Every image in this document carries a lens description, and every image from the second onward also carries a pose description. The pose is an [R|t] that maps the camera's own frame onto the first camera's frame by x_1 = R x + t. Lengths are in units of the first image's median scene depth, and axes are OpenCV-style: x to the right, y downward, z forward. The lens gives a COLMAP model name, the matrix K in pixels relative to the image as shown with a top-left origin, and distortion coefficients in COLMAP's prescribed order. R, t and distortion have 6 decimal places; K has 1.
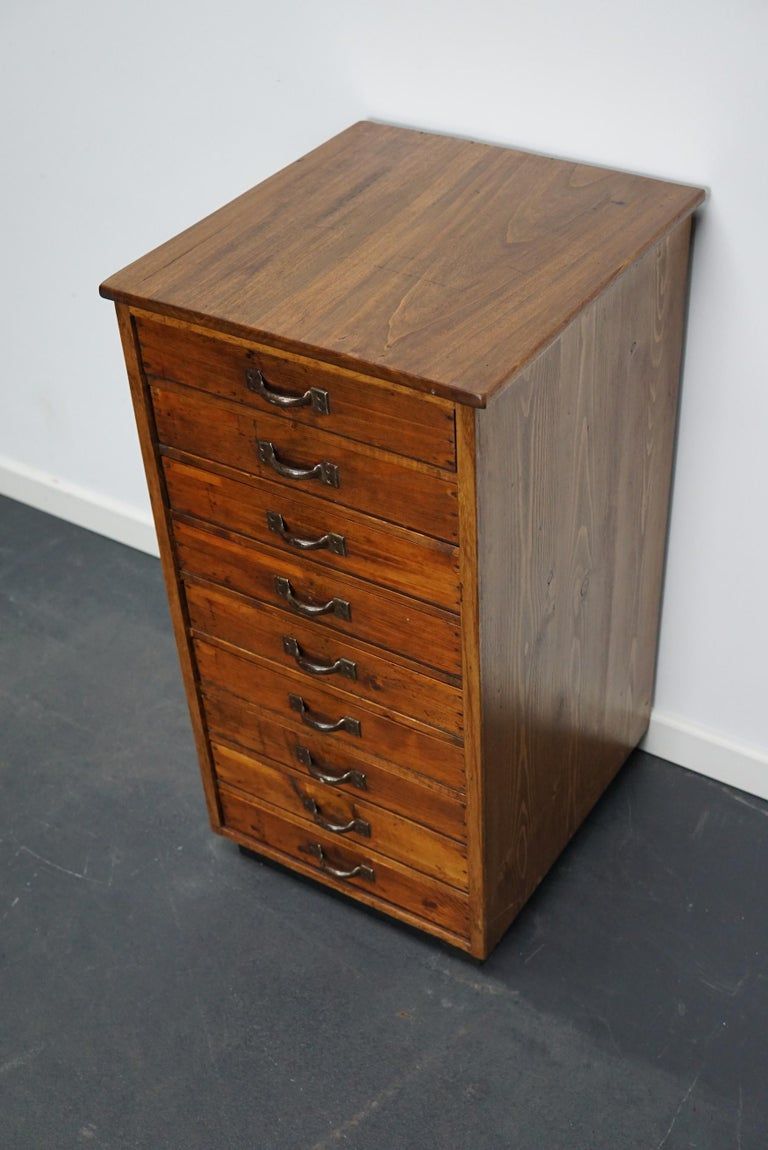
lens RADIAL K [[1483.7, 0, 384.3], [0, 1483.7, 577.9], [0, 0, 1]] dist [-0.113068, 0.000000]
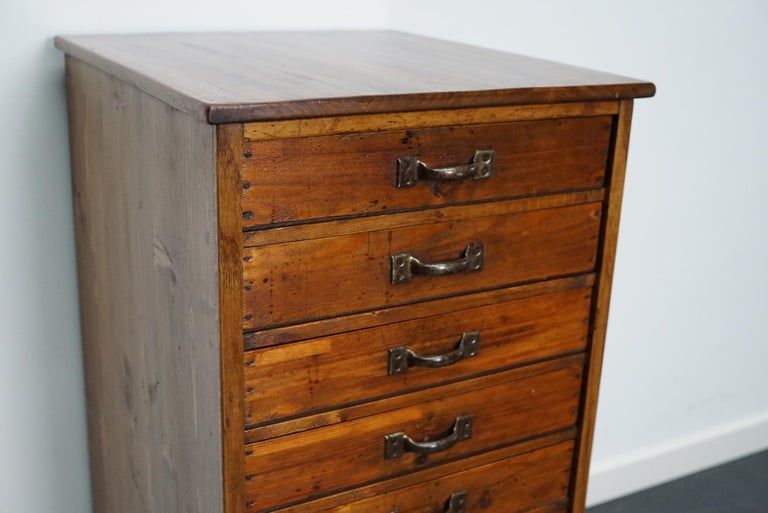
lens RADIAL K [[990.9, 0, 373.6], [0, 990.9, 261.1], [0, 0, 1]] dist [-0.113068, 0.000000]
pose [[0.452326, -0.217573, 0.864906, -0.553352], [0.509723, 0.858854, -0.050523, -0.063909], [-0.731836, 0.463715, 0.499384, 0.688957]]
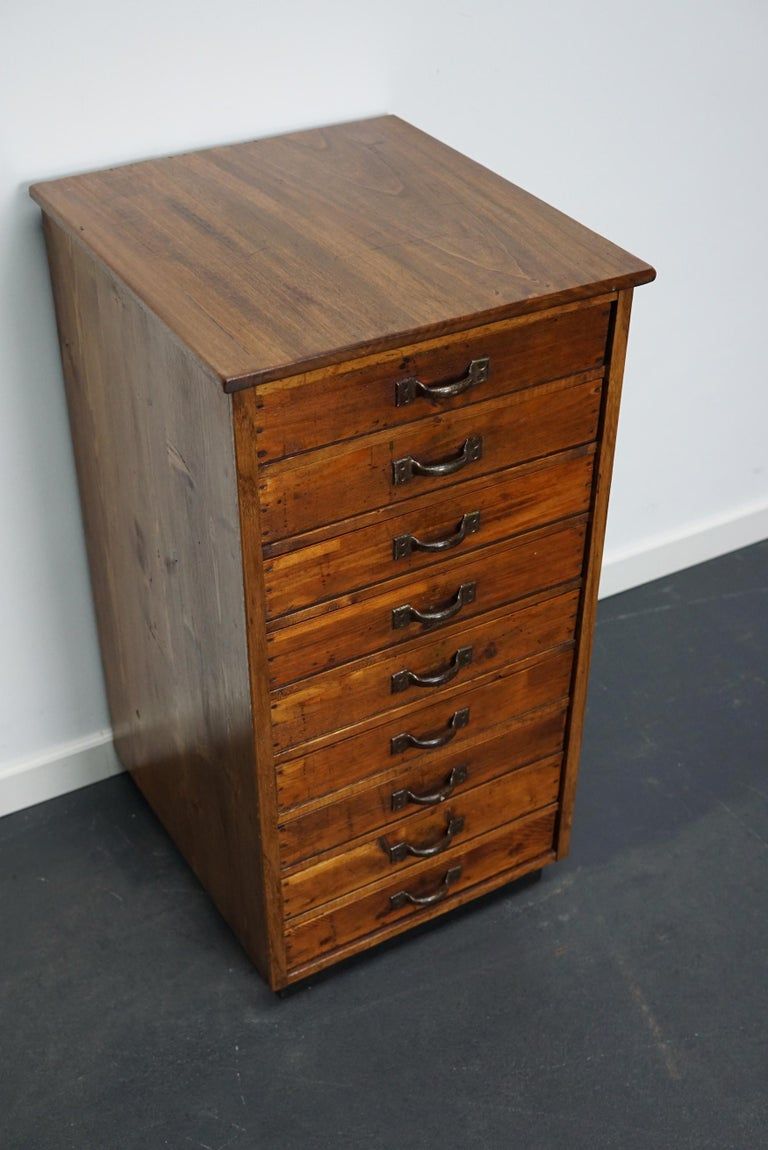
lens RADIAL K [[1483.7, 0, 390.2], [0, 1483.7, 578.8], [0, 0, 1]] dist [-0.113068, 0.000000]
pose [[0.449682, -0.491504, 0.745795, -0.764531], [0.531476, 0.818317, 0.218841, -0.224009], [-0.717858, 0.297963, 0.629205, 0.424564]]
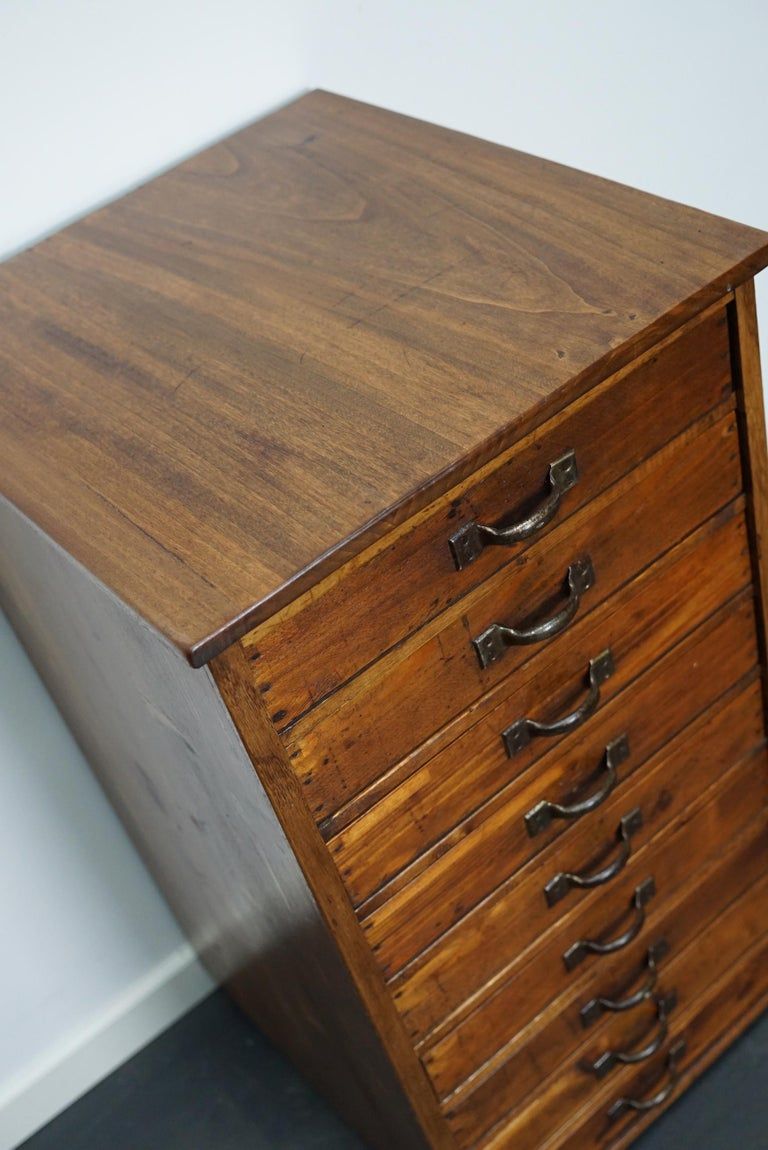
lens RADIAL K [[1483.7, 0, 394.4], [0, 1483.7, 577.7], [0, 0, 1]] dist [-0.113068, 0.000000]
pose [[0.313068, -0.652263, 0.690320, -0.468863], [0.742825, 0.621074, 0.249956, -0.269241], [-0.591777, 0.434534, 0.678956, 0.570295]]
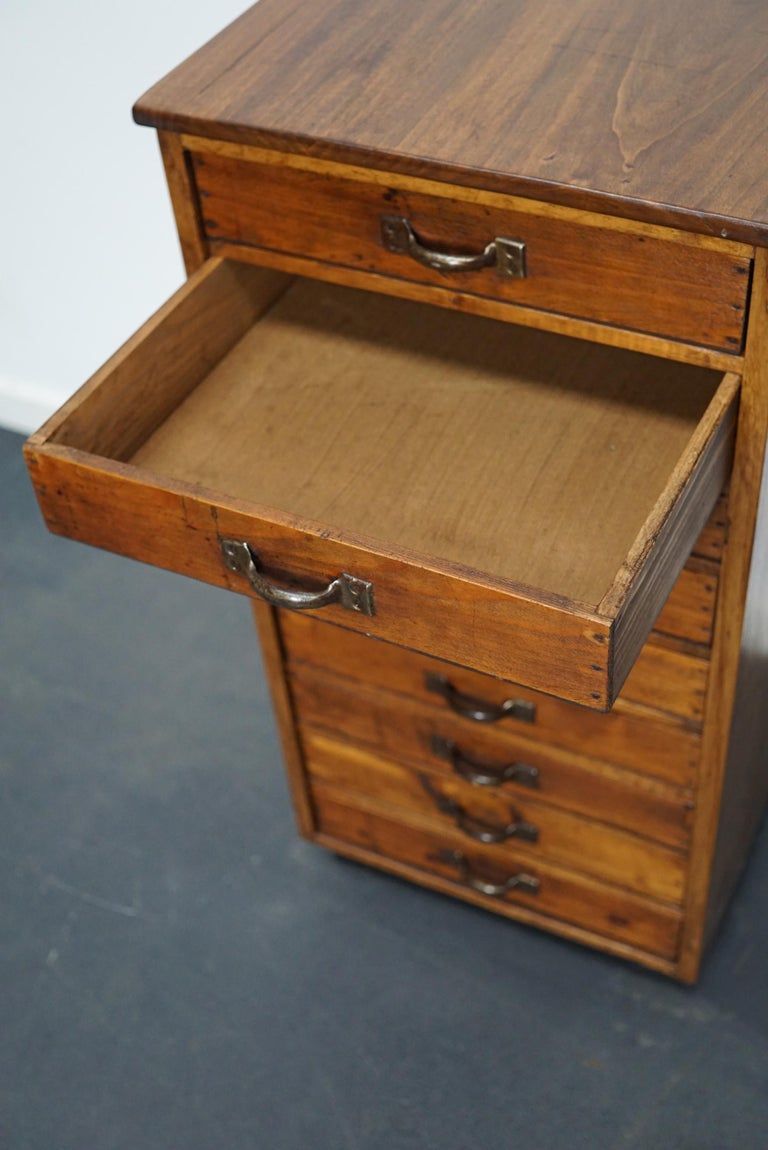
lens RADIAL K [[1483.7, 0, 378.5], [0, 1483.7, 576.9], [0, 0, 1]] dist [-0.113068, 0.000000]
pose [[0.994097, -0.094717, 0.052923, -0.131150], [0.088852, 0.990608, 0.103925, -0.048463], [-0.062269, -0.098609, 0.993176, 0.315453]]
